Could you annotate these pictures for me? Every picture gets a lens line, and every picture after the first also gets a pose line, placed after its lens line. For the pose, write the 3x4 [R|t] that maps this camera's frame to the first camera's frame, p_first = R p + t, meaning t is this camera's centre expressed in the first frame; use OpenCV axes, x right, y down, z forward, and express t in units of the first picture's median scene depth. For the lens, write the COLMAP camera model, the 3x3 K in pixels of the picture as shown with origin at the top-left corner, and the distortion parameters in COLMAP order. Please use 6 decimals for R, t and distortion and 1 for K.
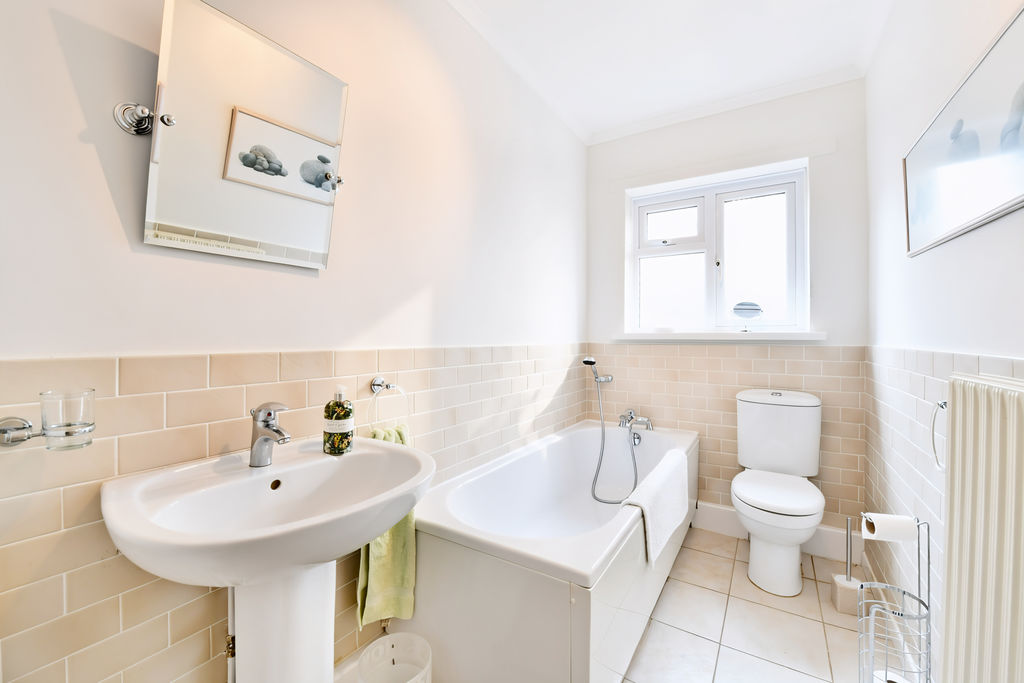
lens RADIAL K [[410.6, 0, 511.1], [0, 410.6, 336.3], [0, 0, 1]] dist [-0.014702, 0.000063]
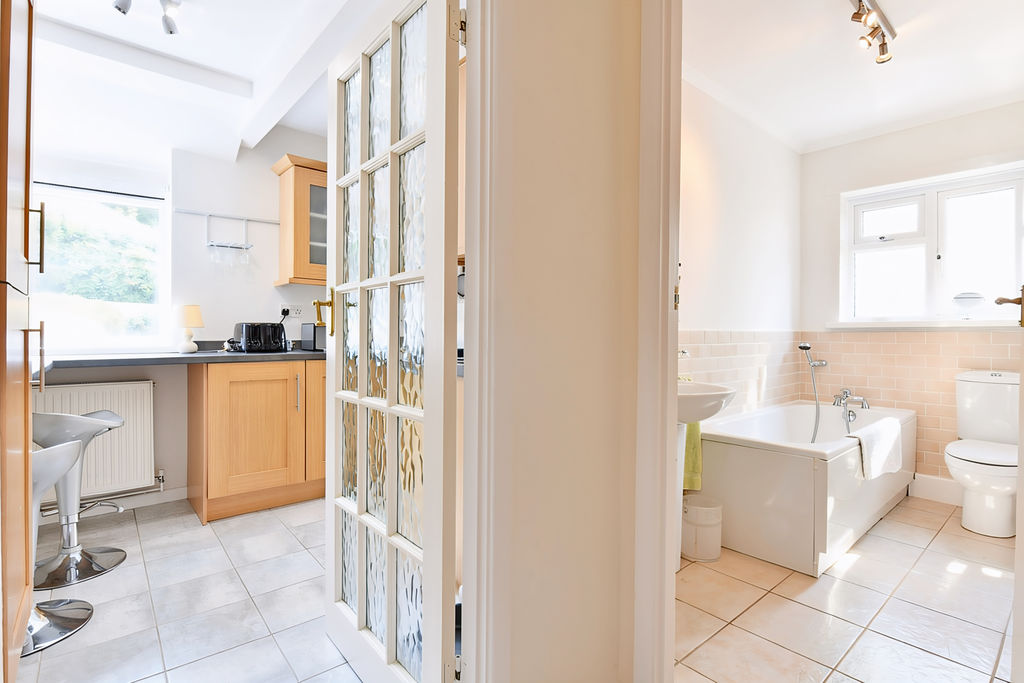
lens RADIAL K [[494.5, 0, 516.7], [0, 494.5, 335.4], [0, 0, 1]] dist [-0.003610, -0.000722]
pose [[0.958470, 0.000469, -0.285194, -0.188856], [0.001229, 0.999983, 0.005774, 0.020476], [0.285192, -0.005885, 0.958452, -0.558498]]
